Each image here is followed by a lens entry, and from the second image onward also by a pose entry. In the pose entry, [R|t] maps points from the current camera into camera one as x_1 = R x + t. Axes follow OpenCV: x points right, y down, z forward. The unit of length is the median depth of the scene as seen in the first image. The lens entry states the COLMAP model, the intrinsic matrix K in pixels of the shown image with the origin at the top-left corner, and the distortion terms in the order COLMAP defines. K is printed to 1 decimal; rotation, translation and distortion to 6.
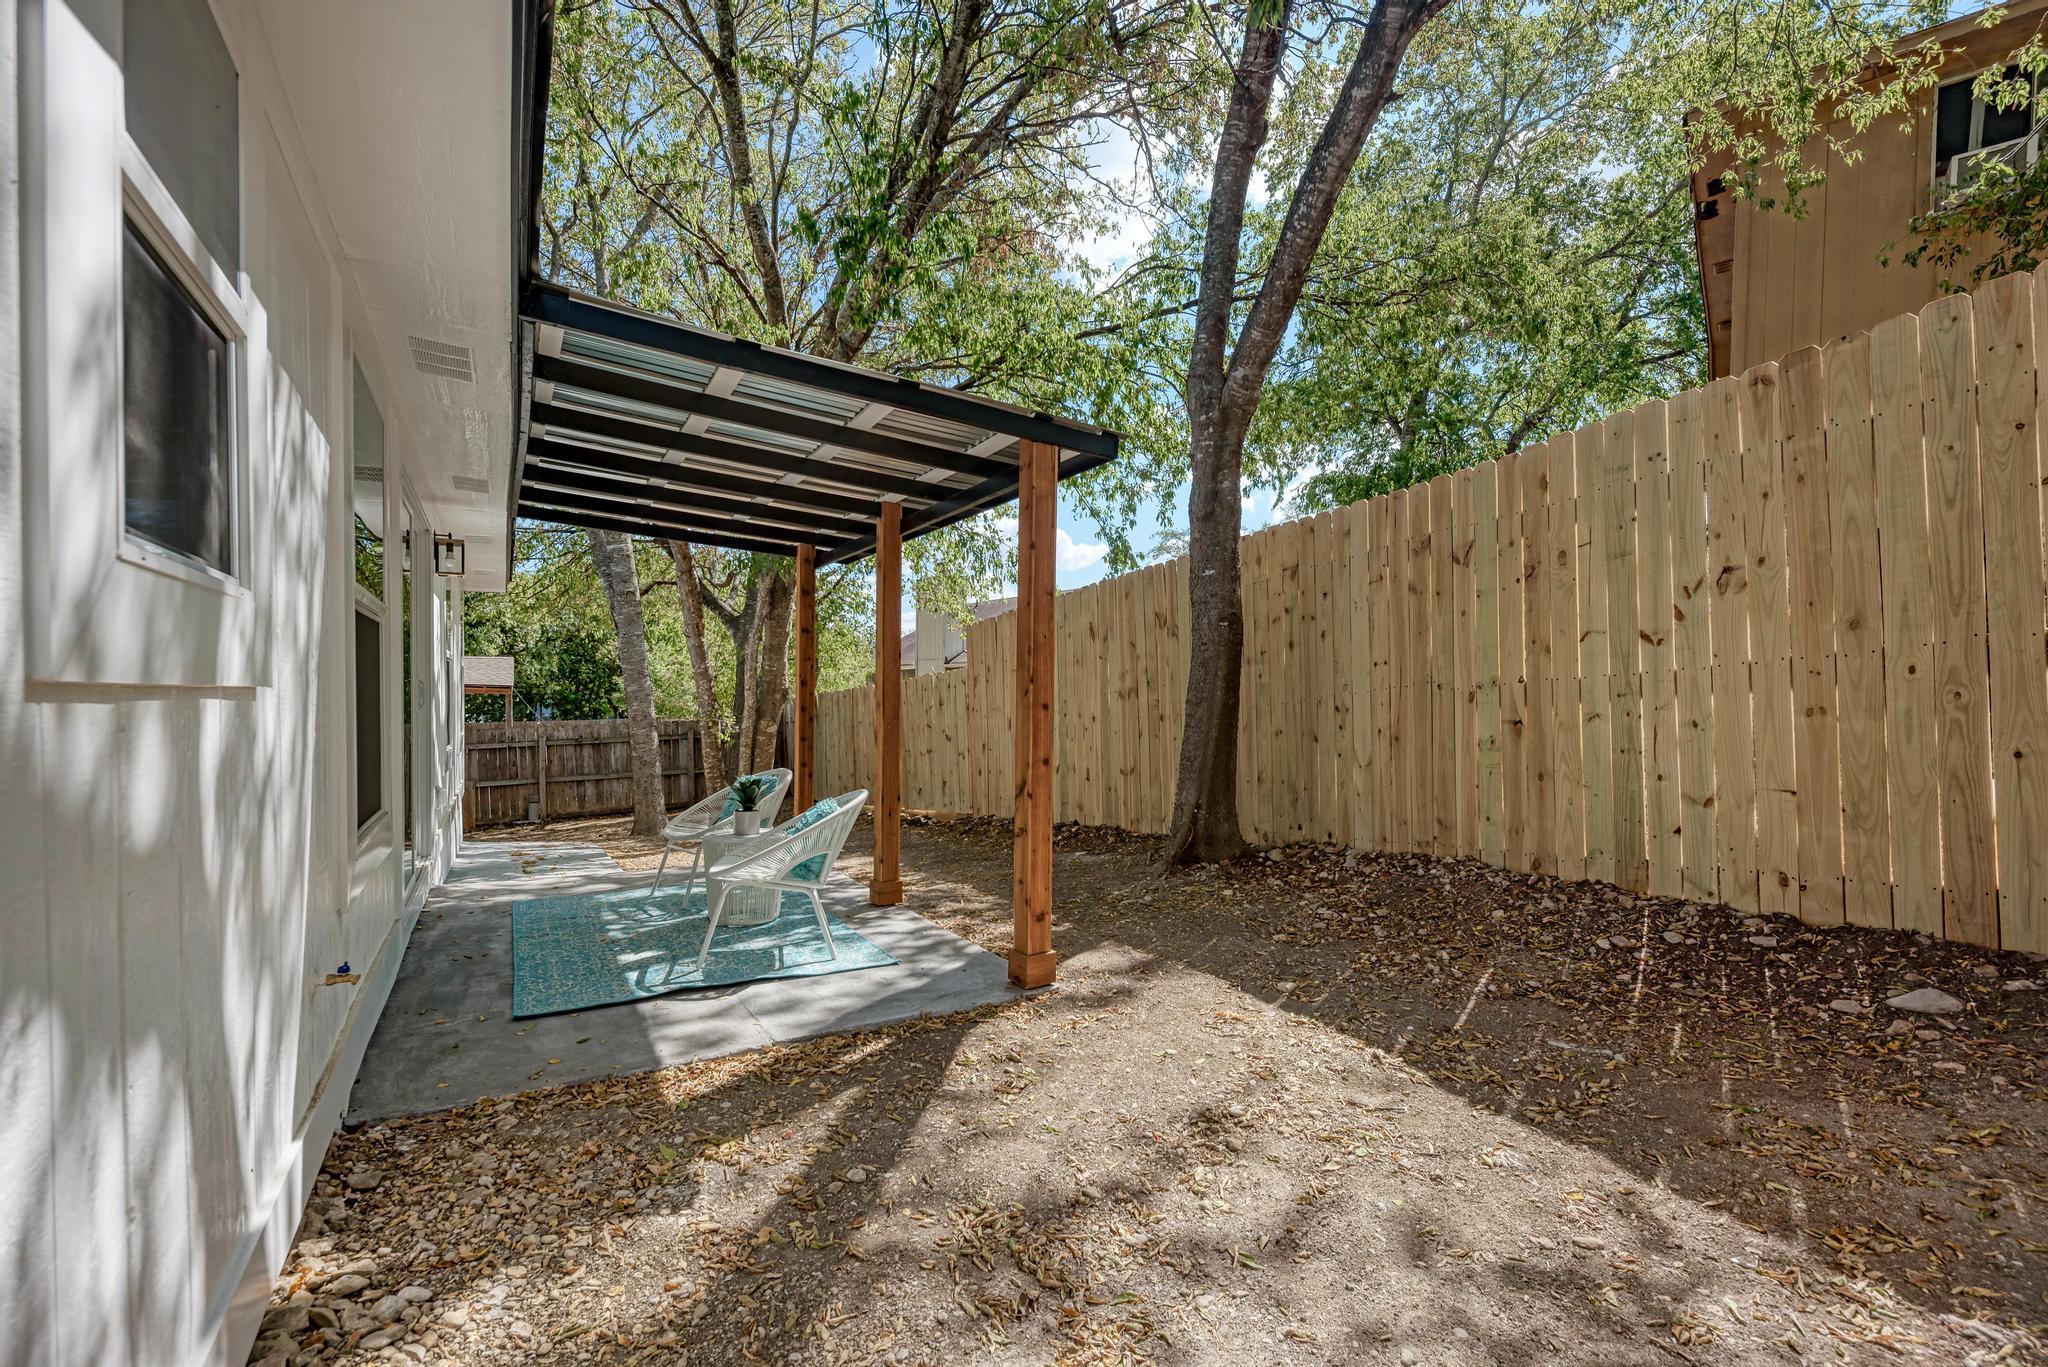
lens RADIAL K [[864.9, 0, 1013.2], [0, 864.9, 721.6], [0, 0, 1]] dist [0.010187, -0.000405]
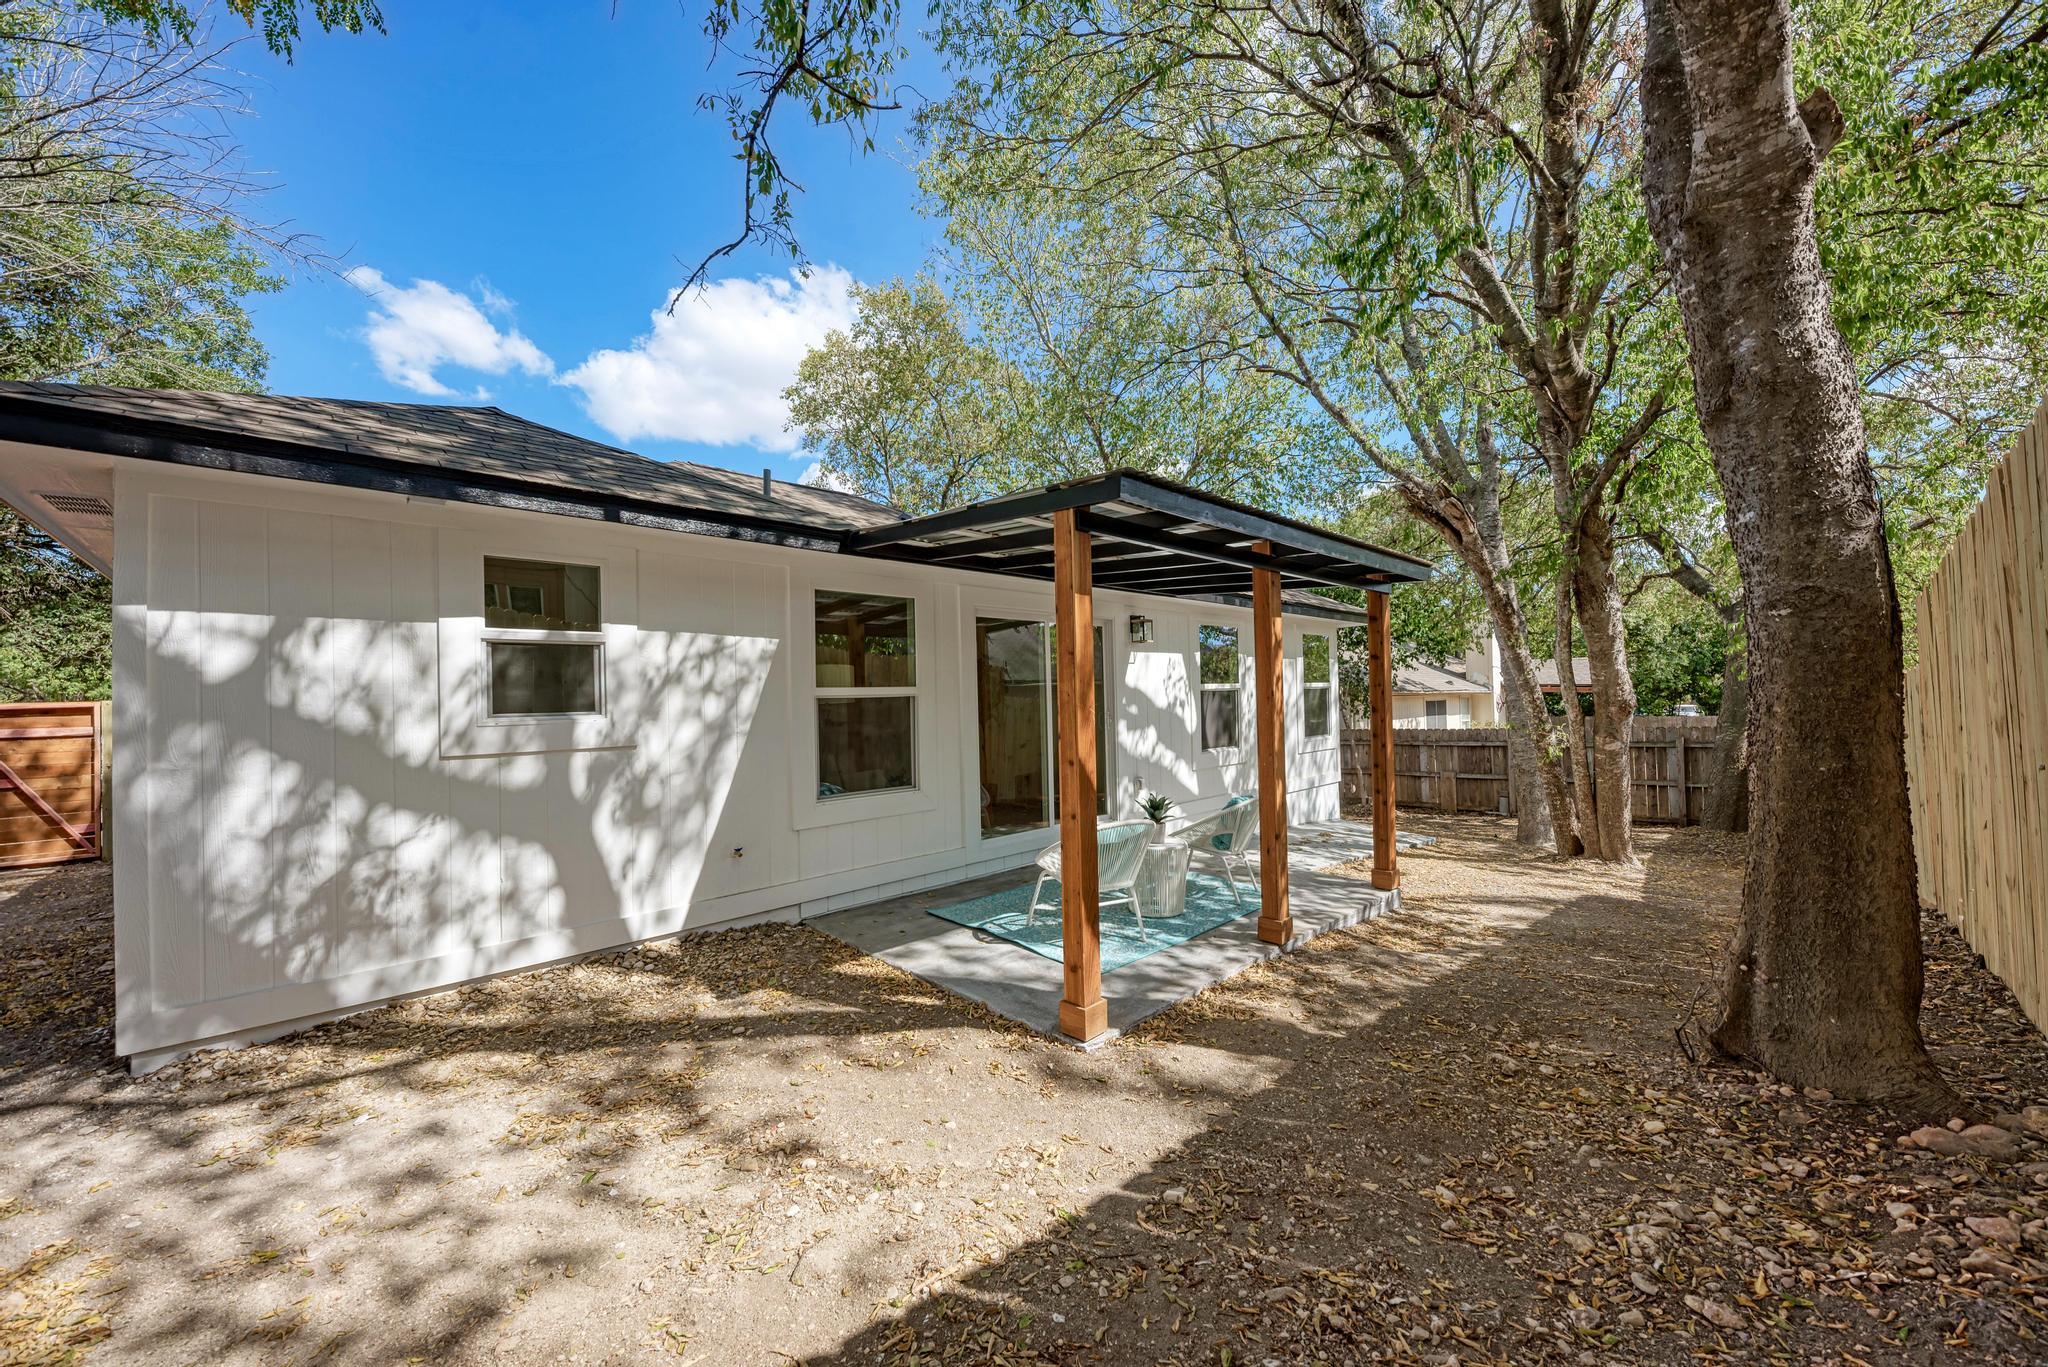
lens RADIAL K [[747.8, 0, 1039.7], [0, 747.8, 671.1], [0, 0, 1]] dist [-0.000823, -0.000365]
pose [[0.240941, -0.036394, -0.969857, 0.604231], [-0.010667, 0.999137, -0.040143, -0.057376], [0.970481, 0.020017, 0.240345, 0.512409]]
